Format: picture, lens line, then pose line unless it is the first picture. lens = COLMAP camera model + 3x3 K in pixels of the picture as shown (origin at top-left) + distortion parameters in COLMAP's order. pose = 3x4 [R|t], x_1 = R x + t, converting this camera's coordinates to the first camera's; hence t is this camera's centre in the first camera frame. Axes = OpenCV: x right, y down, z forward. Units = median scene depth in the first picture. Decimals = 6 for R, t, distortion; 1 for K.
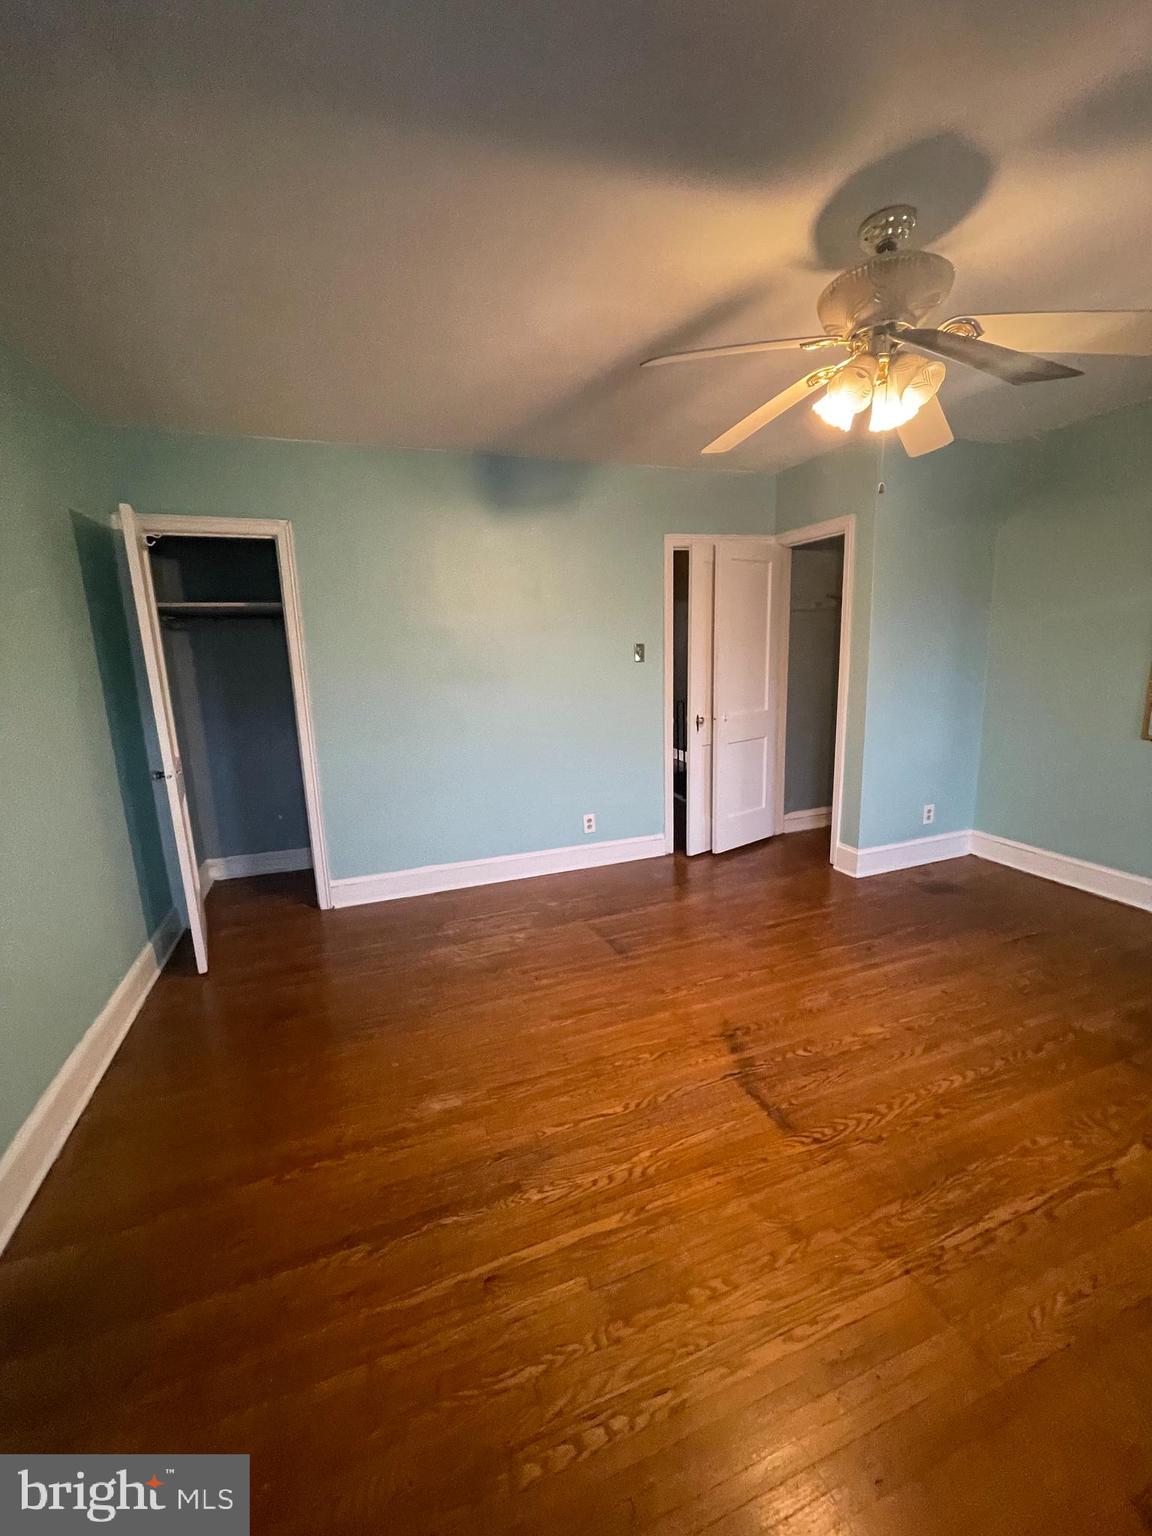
lens RADIAL K [[623.0, 0, 577.7], [0, 623.0, 766.3], [0, 0, 1]] dist [-0.000187, 0.000034]
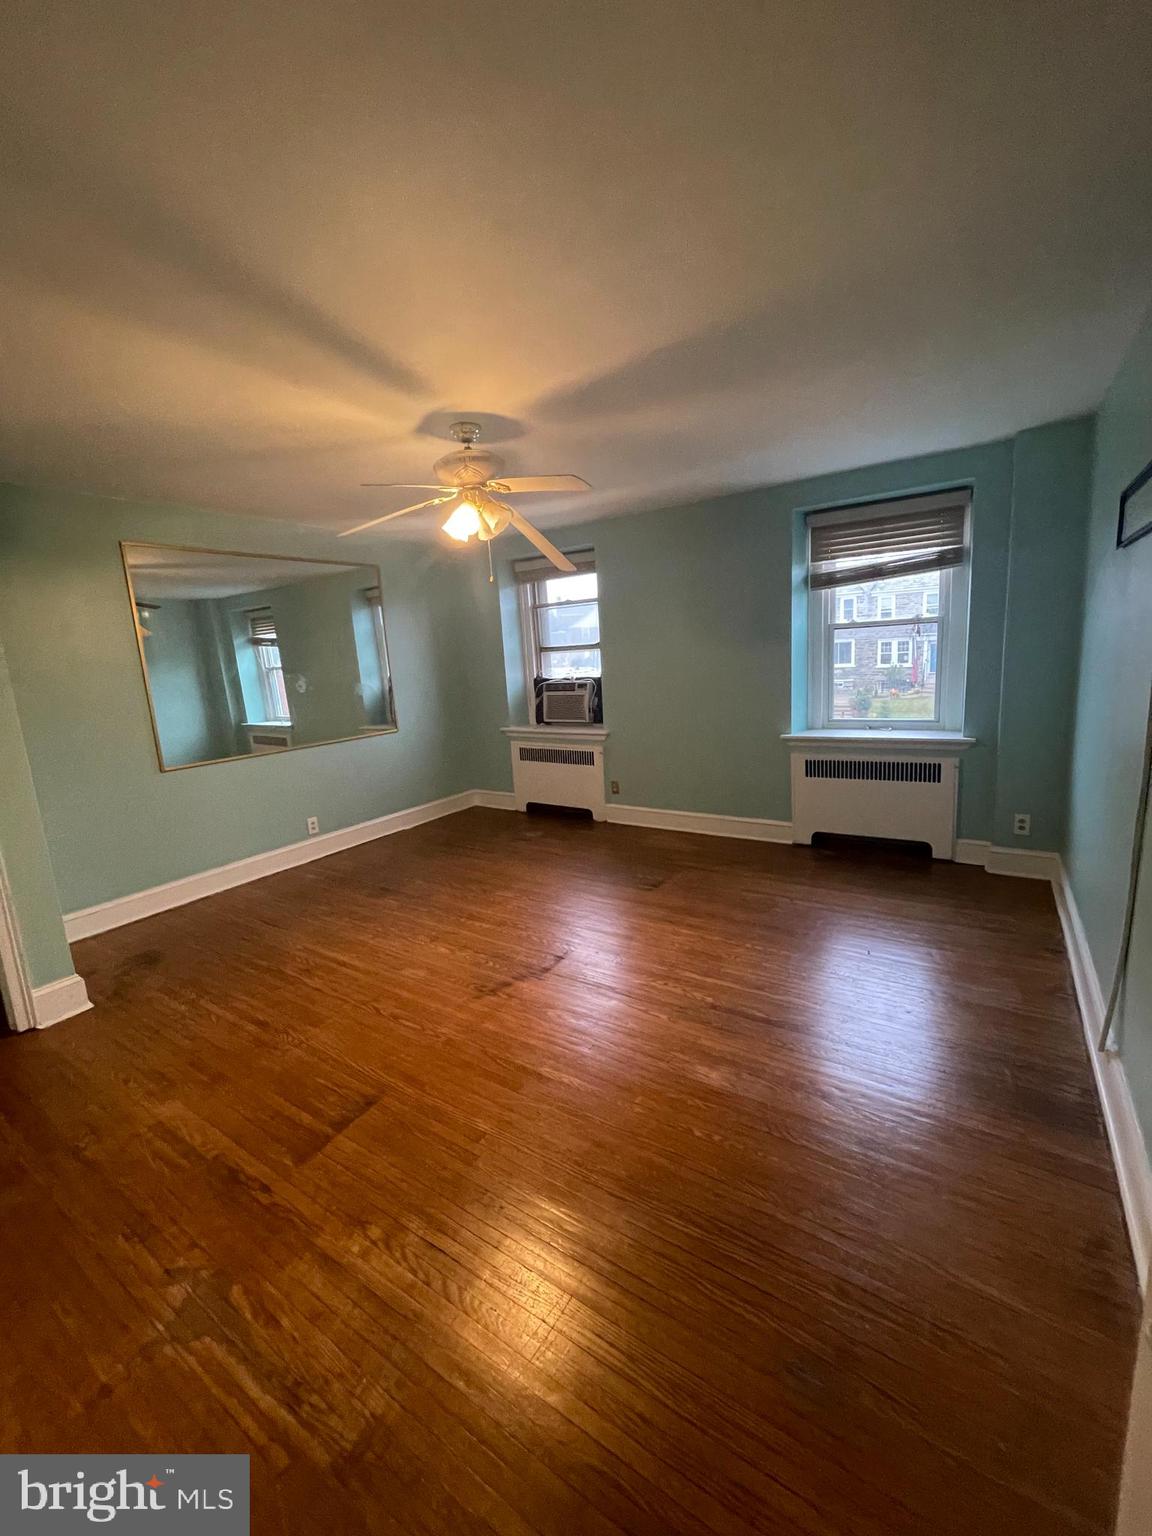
lens RADIAL K [[623.0, 0, 574.9], [0, 623.0, 767.6], [0, 0, 1]] dist [-0.000187, 0.000034]
pose [[-0.586668, -0.075853, 0.806267, -0.697981], [0.234708, 0.936946, 0.258929, -0.218398], [-0.775069, 0.341143, -0.531873, 1.213278]]
